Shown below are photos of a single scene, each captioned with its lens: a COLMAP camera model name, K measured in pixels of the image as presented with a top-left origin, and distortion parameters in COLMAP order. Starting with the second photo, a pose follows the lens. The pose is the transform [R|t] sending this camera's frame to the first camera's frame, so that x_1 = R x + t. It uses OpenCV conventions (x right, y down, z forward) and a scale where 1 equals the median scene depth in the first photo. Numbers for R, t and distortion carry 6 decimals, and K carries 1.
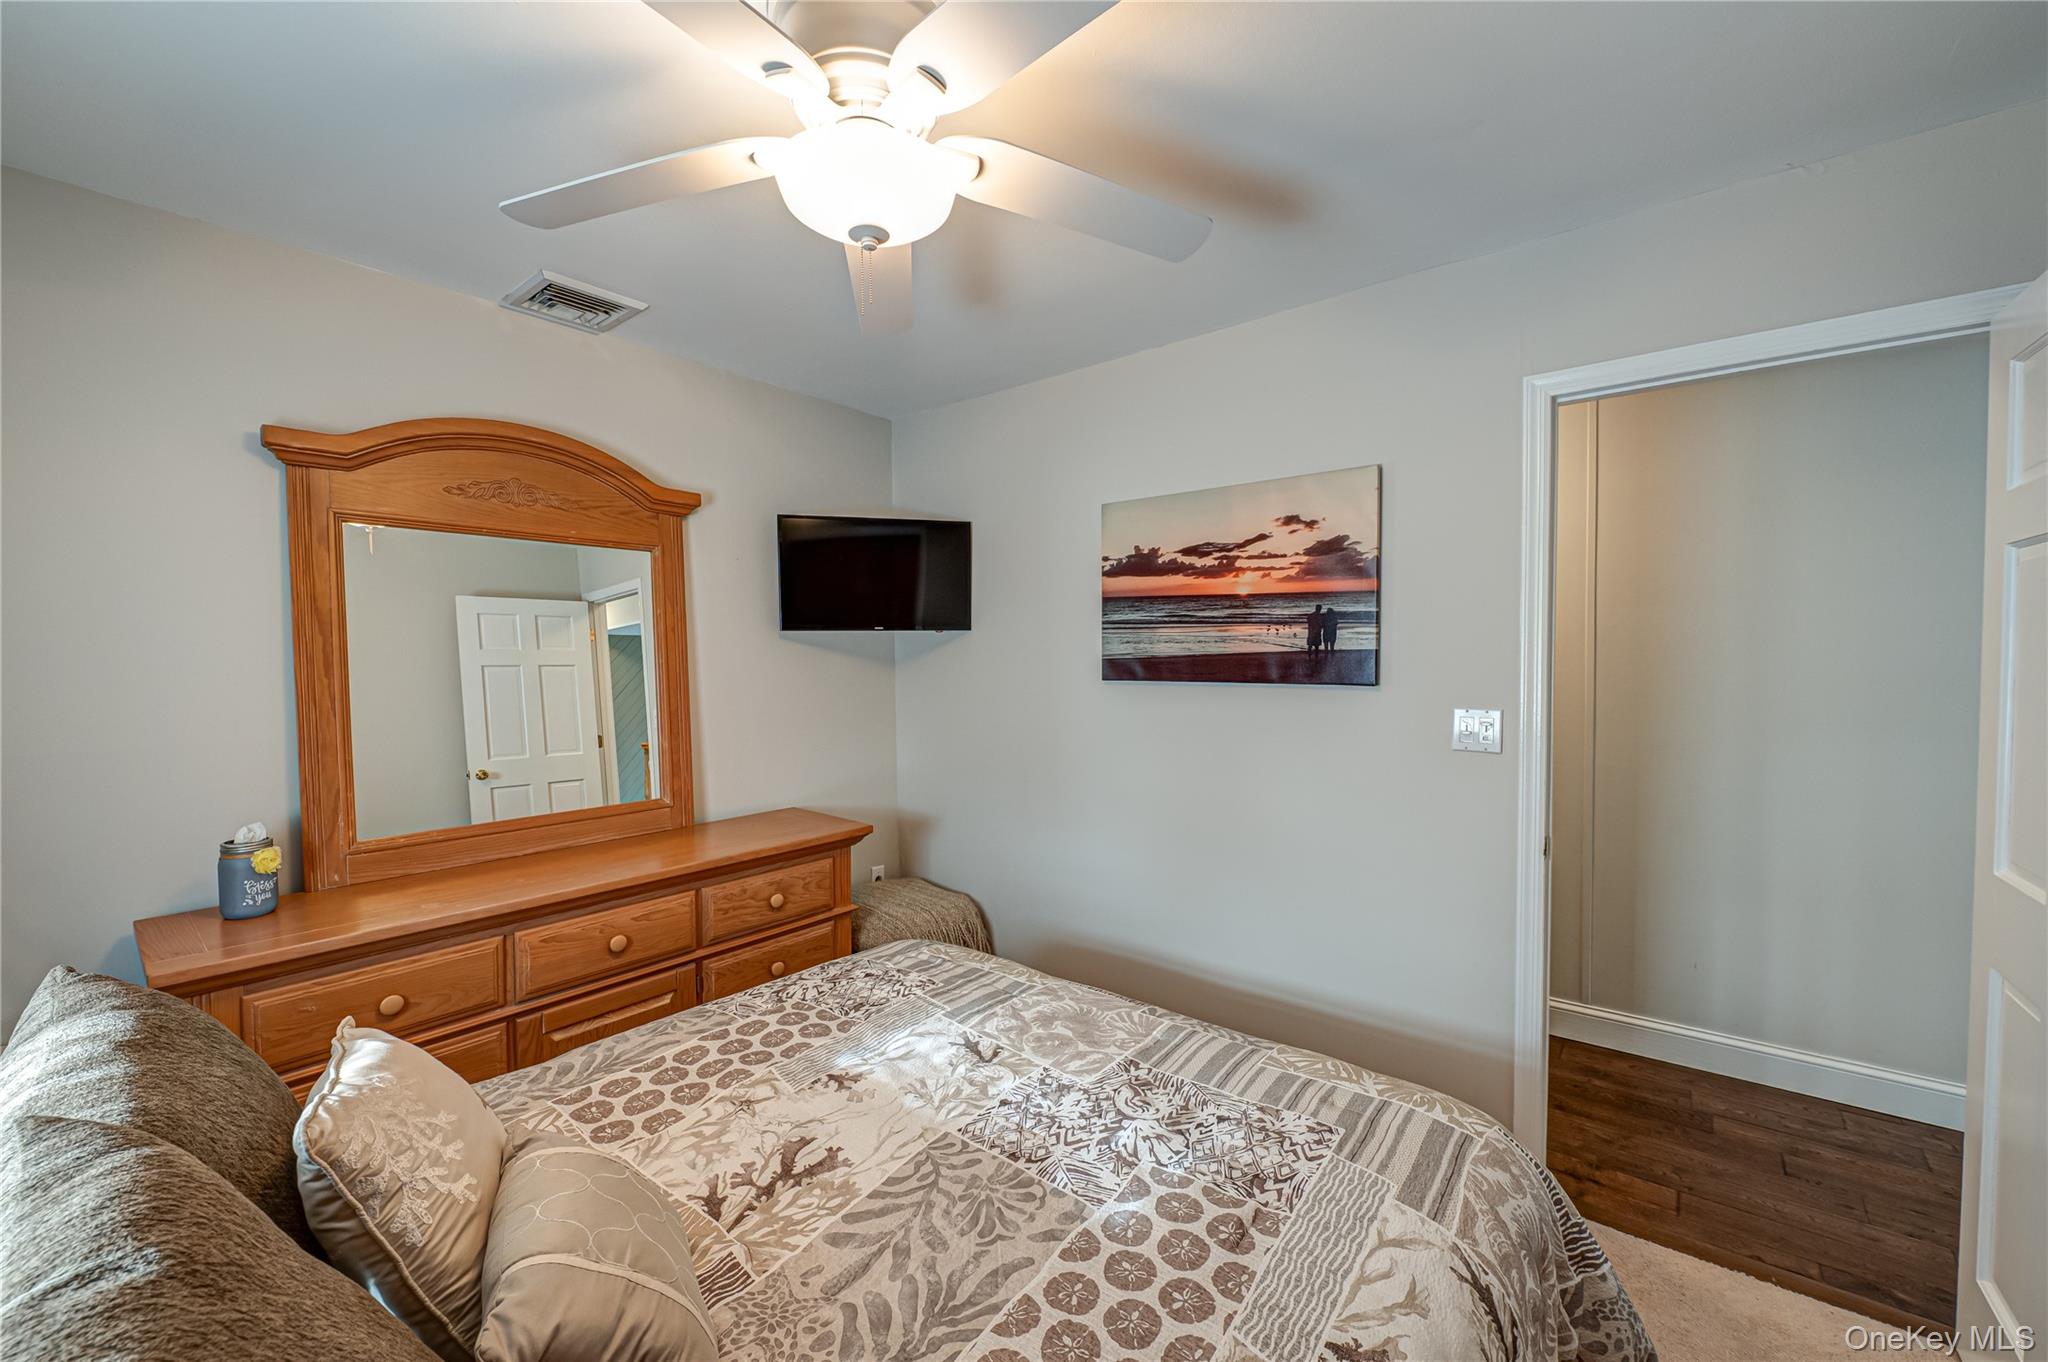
lens RADIAL K [[802.4, 0, 1032.3], [0, 802.4, 688.8], [0, 0, 1]] dist [-0.002345, -0.001123]
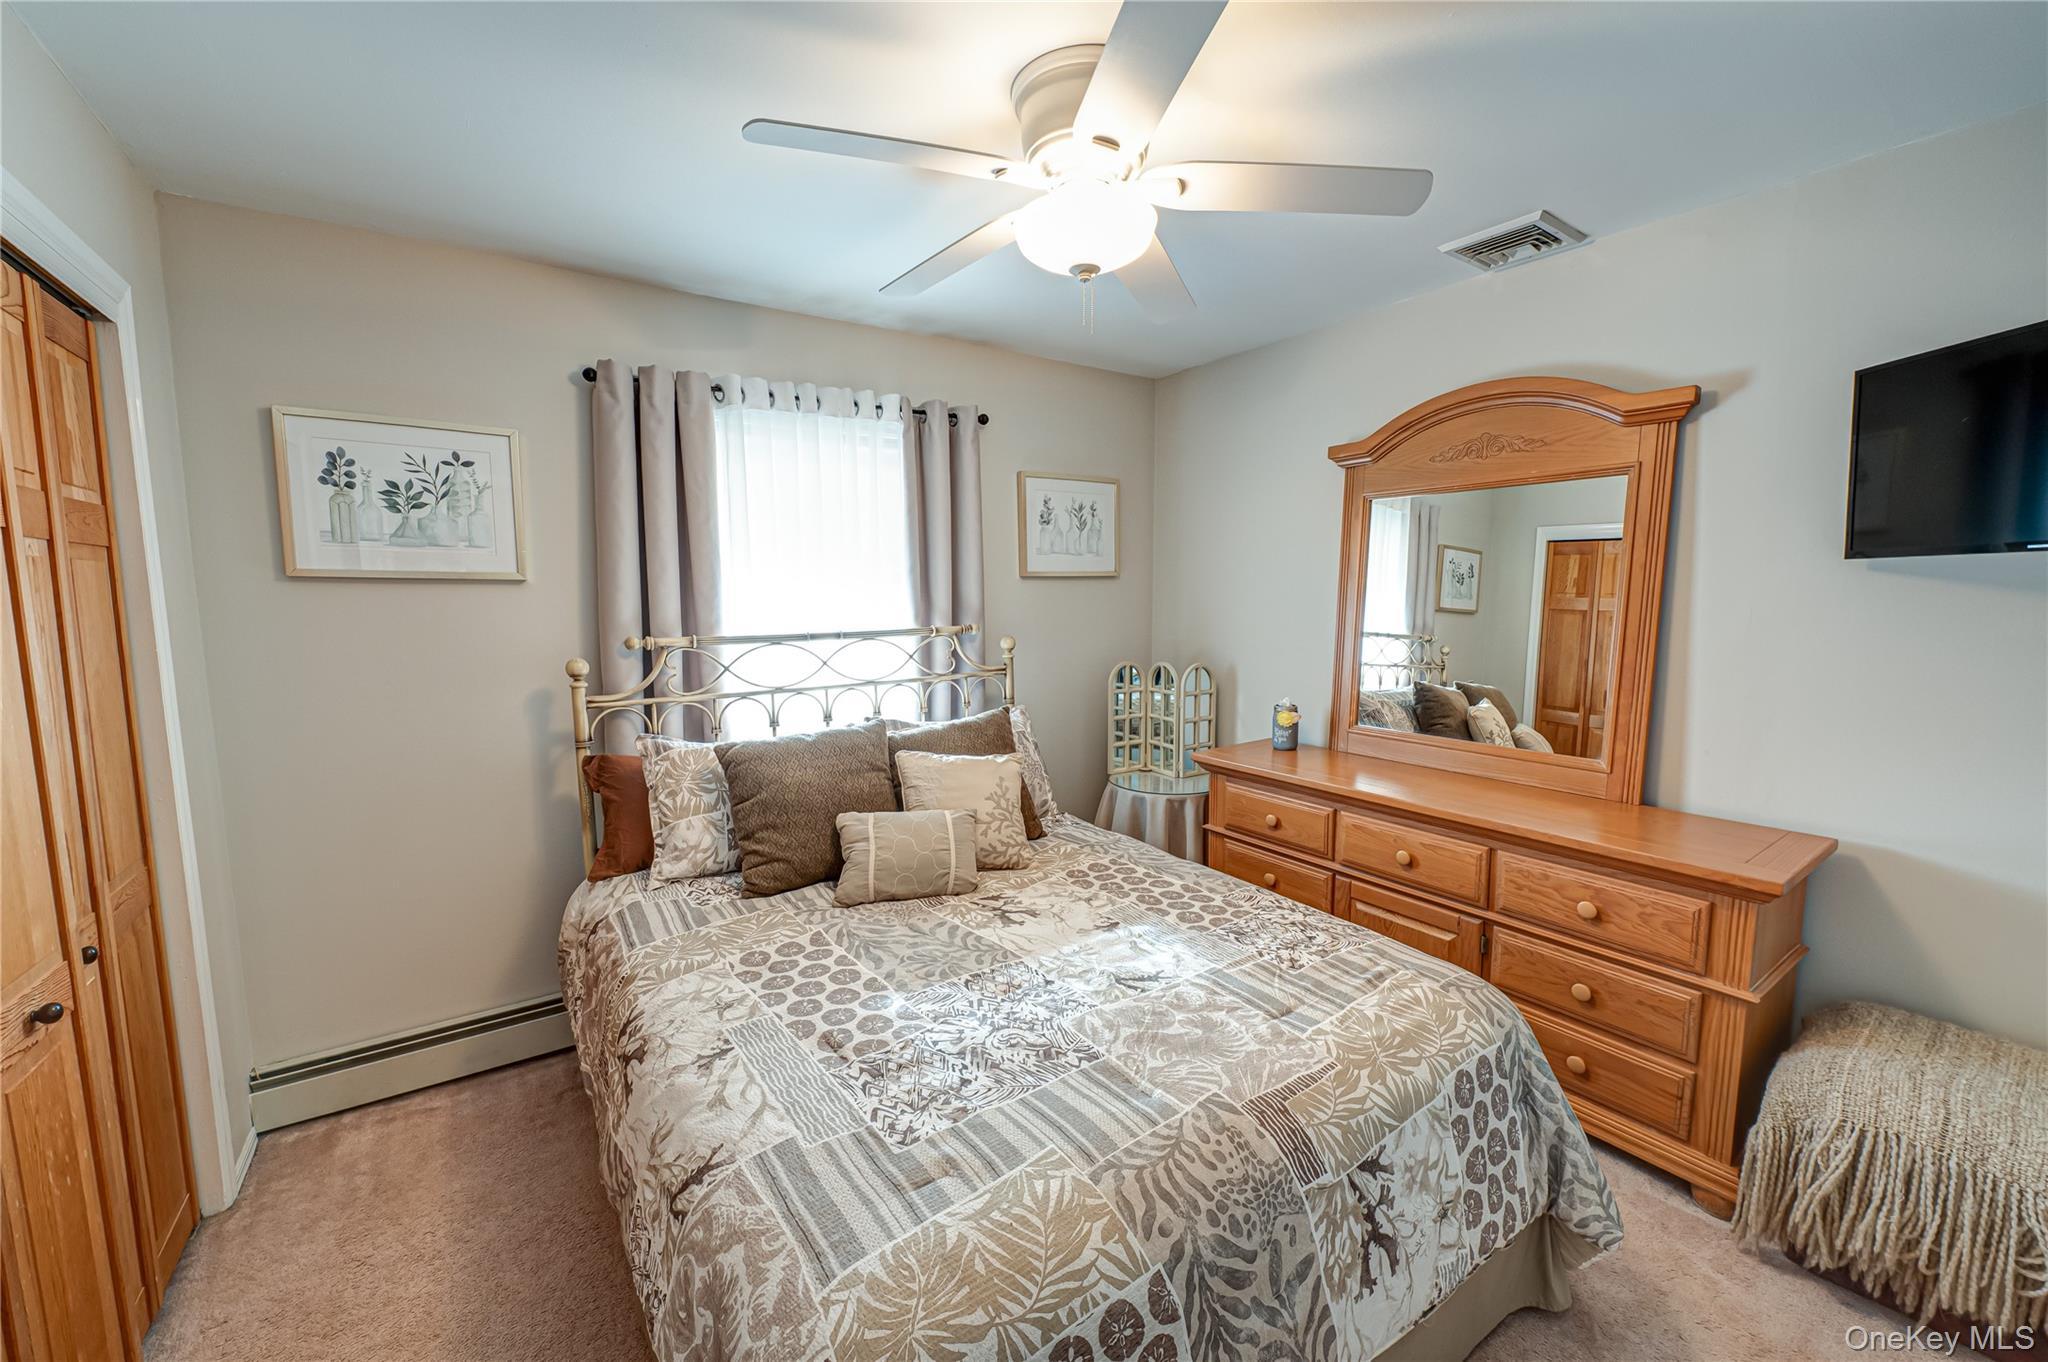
lens RADIAL K [[802.4, 0, 1027.5], [0, 802.4, 682.5], [0, 0, 1]] dist [-0.002345, -0.001123]
pose [[-0.277475, 0.116466, -0.953647, 0.977010], [-0.030068, 0.991086, 0.129787, -0.077059], [0.960262, 0.064687, -0.271500, 1.157051]]
